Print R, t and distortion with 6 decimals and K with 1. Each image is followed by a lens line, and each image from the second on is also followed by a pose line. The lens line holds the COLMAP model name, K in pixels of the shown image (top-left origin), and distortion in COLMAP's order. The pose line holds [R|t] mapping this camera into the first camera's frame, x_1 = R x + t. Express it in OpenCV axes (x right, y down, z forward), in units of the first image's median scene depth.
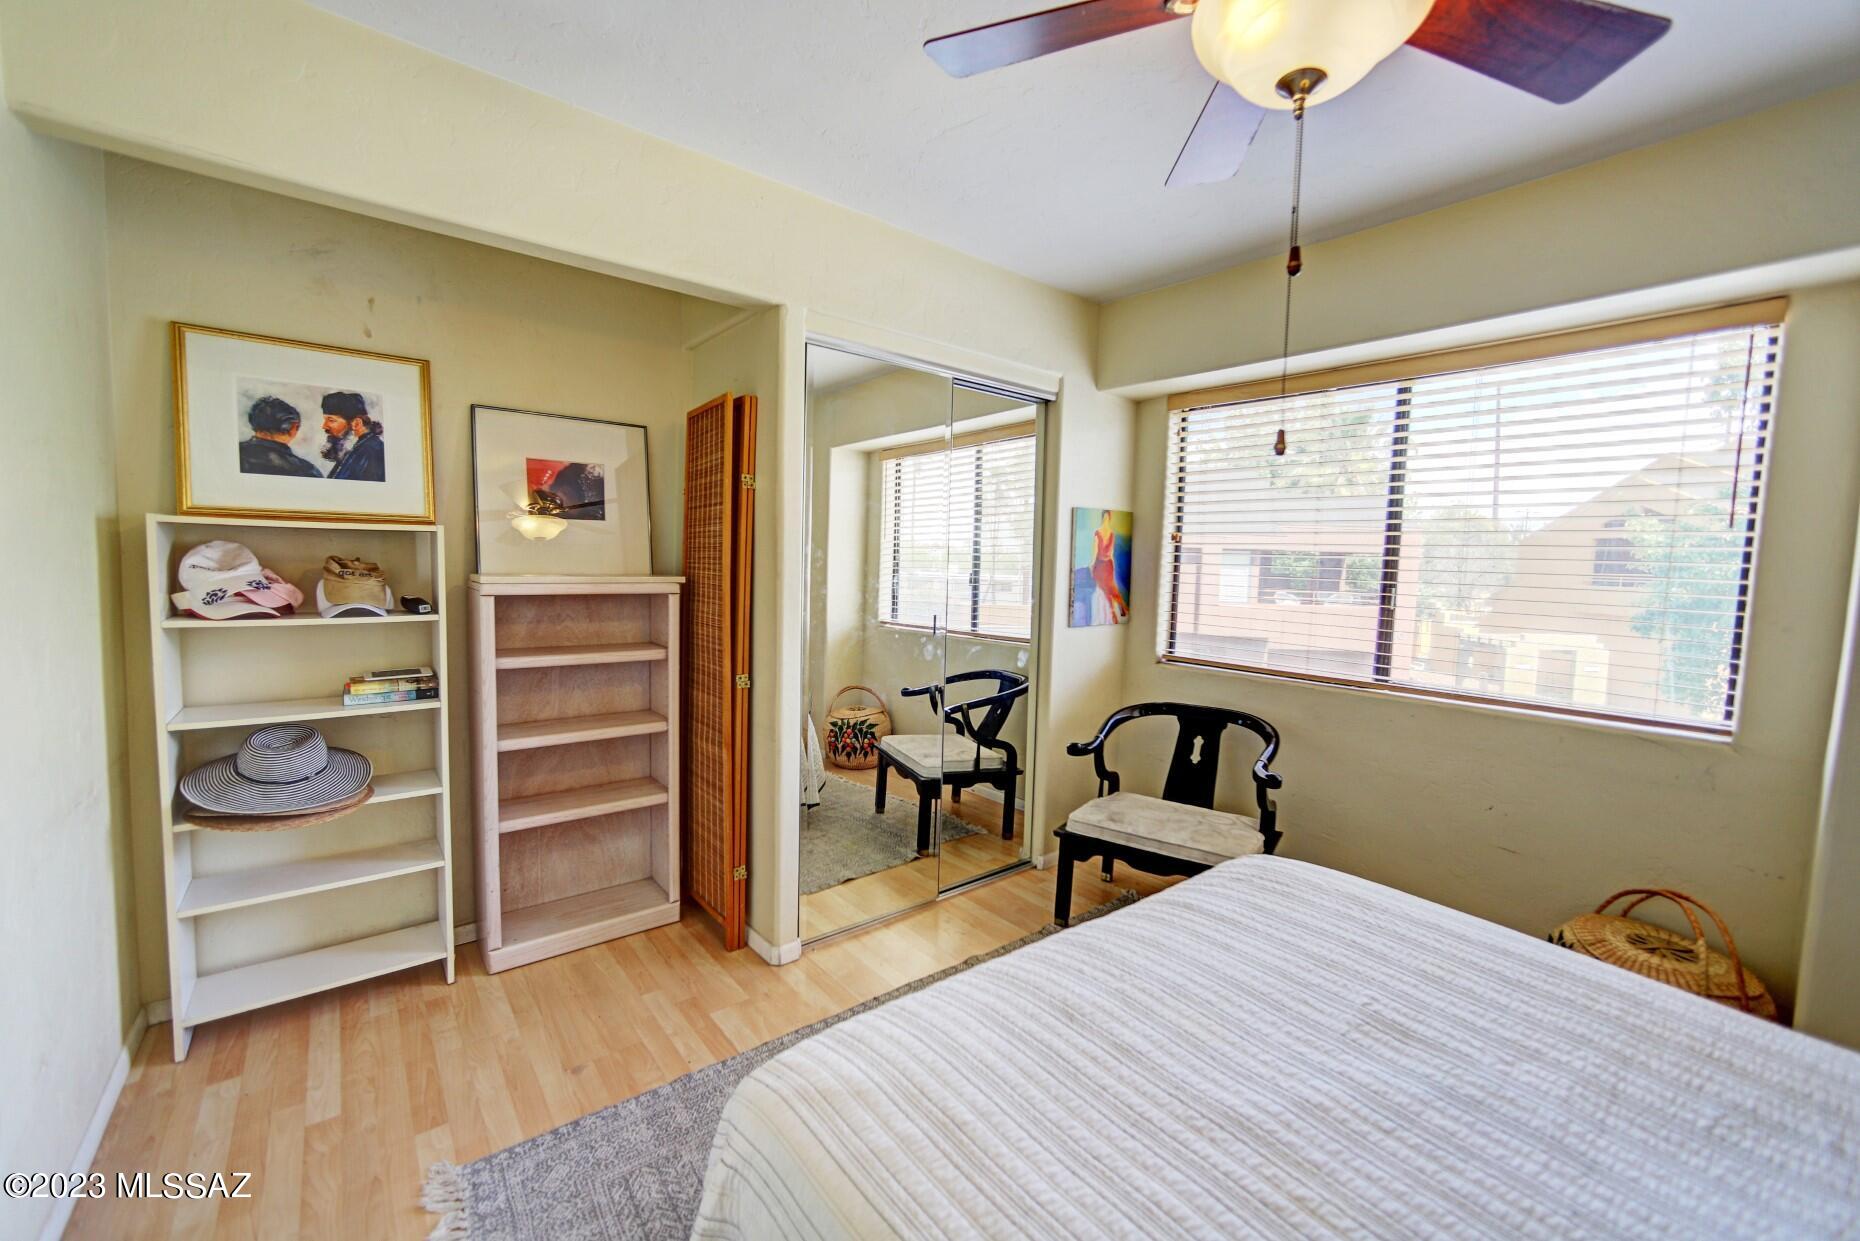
lens RADIAL K [[748.4, 0, 920.5], [0, 748.4, 615.6], [0, 0, 1]] dist [-0.014560, 0.006237]
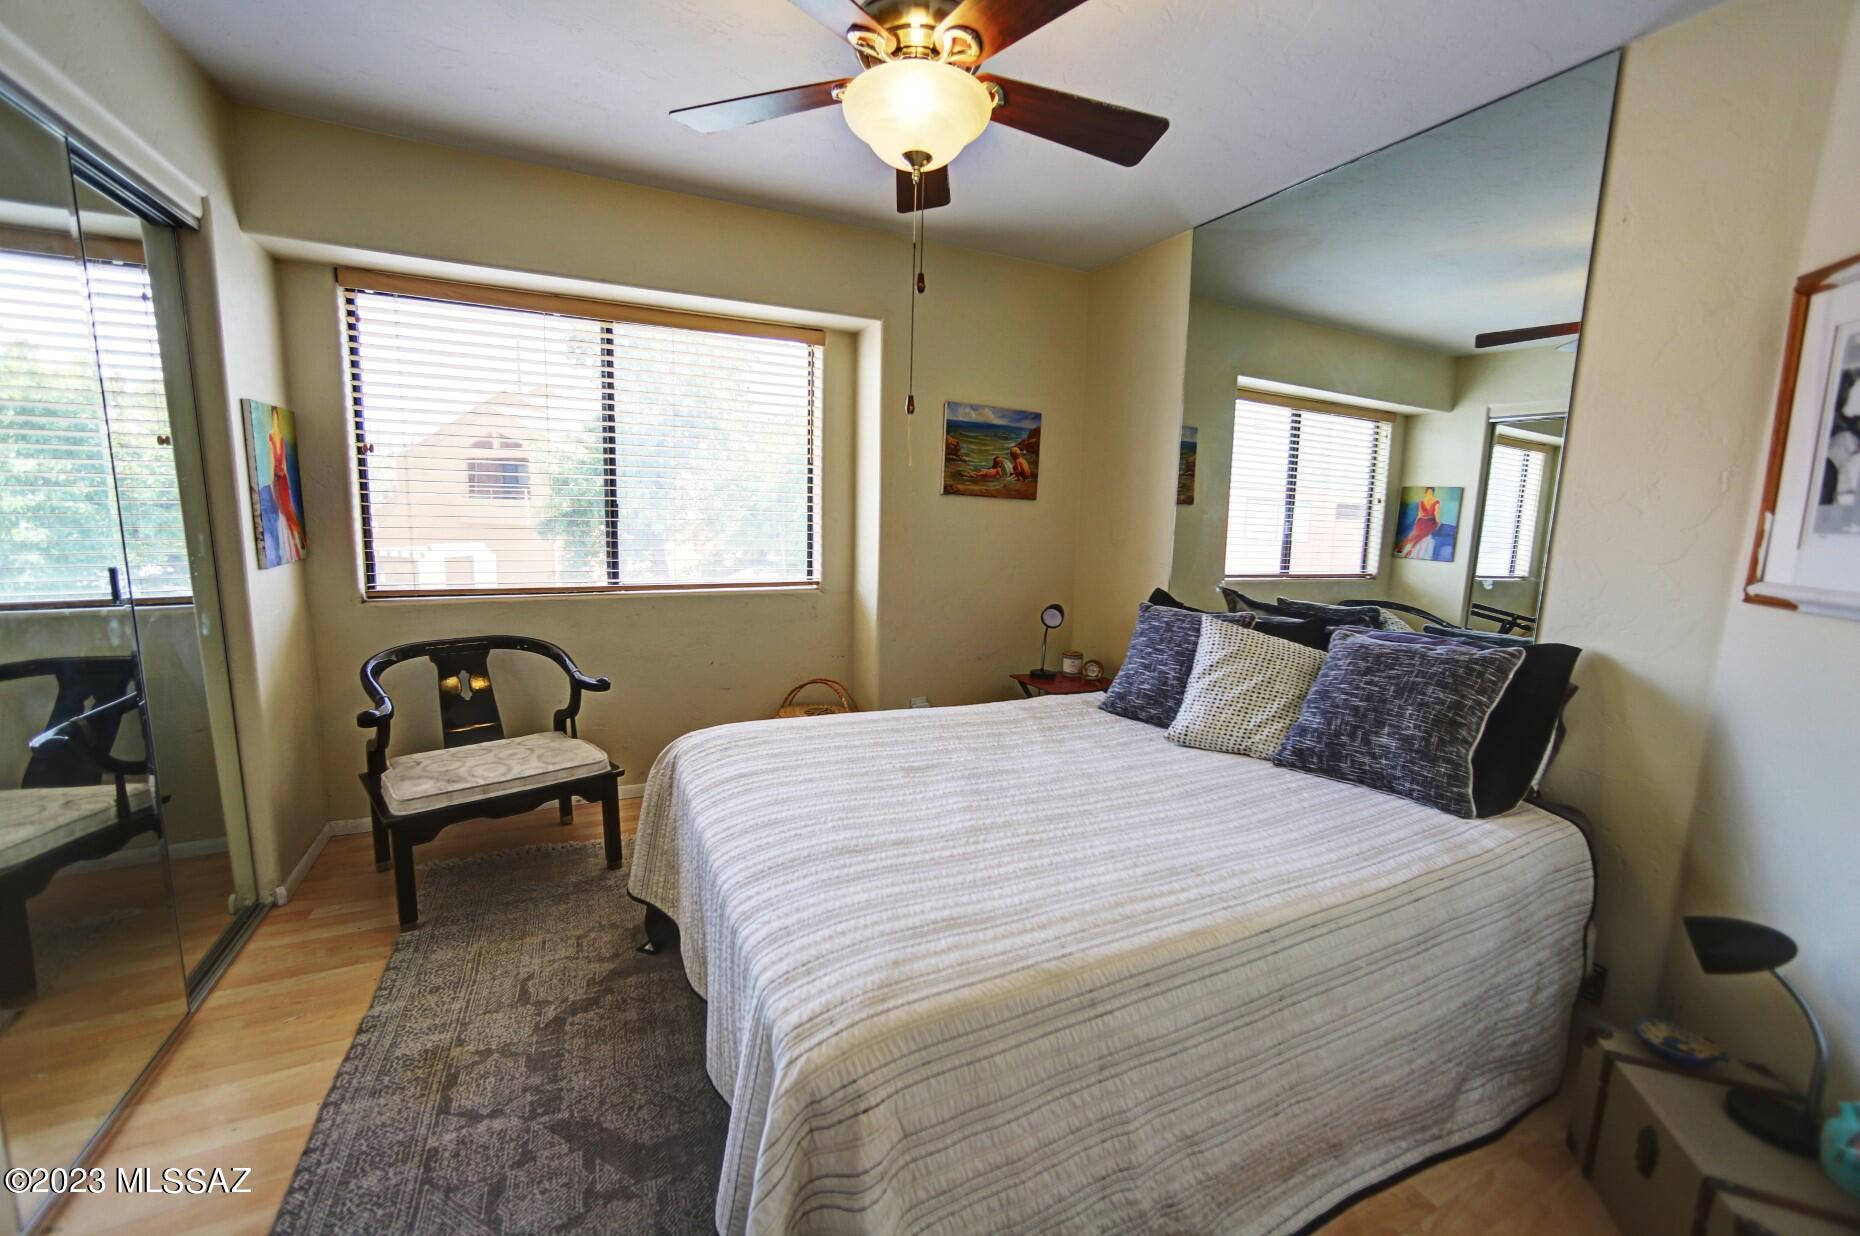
lens RADIAL K [[748.4, 0, 919.7], [0, 748.4, 614.4], [0, 0, 1]] dist [-0.014560, 0.006237]
pose [[0.235200, -0.164640, 0.957901, -0.427848], [0.056112, 0.986205, 0.155728, -0.021989], [-0.970326, 0.017123, 0.241193, 0.272265]]
